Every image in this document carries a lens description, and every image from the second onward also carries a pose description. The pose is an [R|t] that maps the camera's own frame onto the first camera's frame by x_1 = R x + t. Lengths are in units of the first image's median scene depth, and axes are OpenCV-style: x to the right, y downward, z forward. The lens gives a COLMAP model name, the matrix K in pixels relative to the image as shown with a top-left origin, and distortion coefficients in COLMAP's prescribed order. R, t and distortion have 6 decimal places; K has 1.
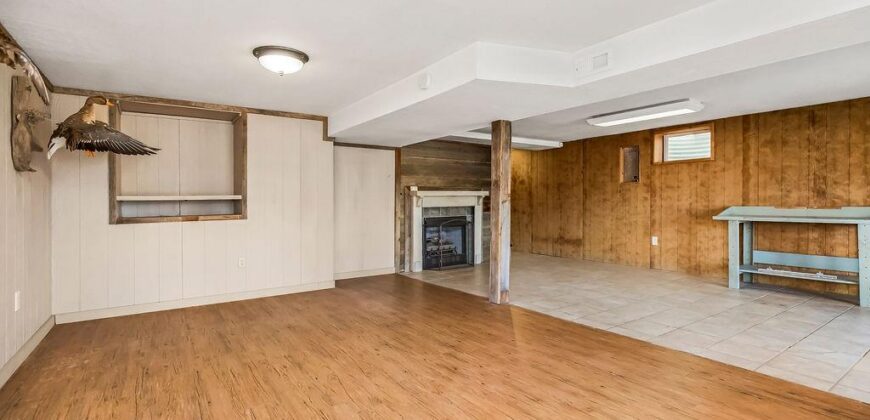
lens RADIAL K [[403.7, 0, 434.9], [0, 403.7, 208.8], [0, 0, 1]] dist [-0.014073, 0.000983]
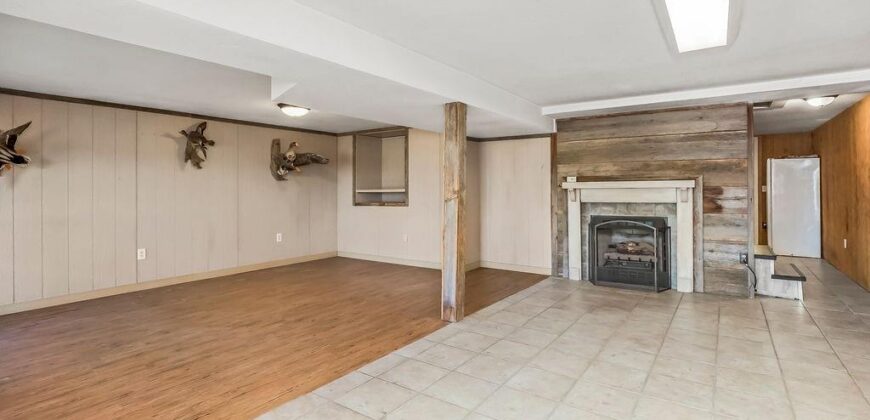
lens RADIAL K [[403.7, 0, 446.6], [0, 403.7, 184.7], [0, 0, 1]] dist [-0.014073, 0.000983]
pose [[0.378684, -0.004642, -0.925514, 0.632712], [-0.013844, 0.999847, -0.010680, -0.026958], [0.925422, 0.016858, 0.378562, 0.451987]]
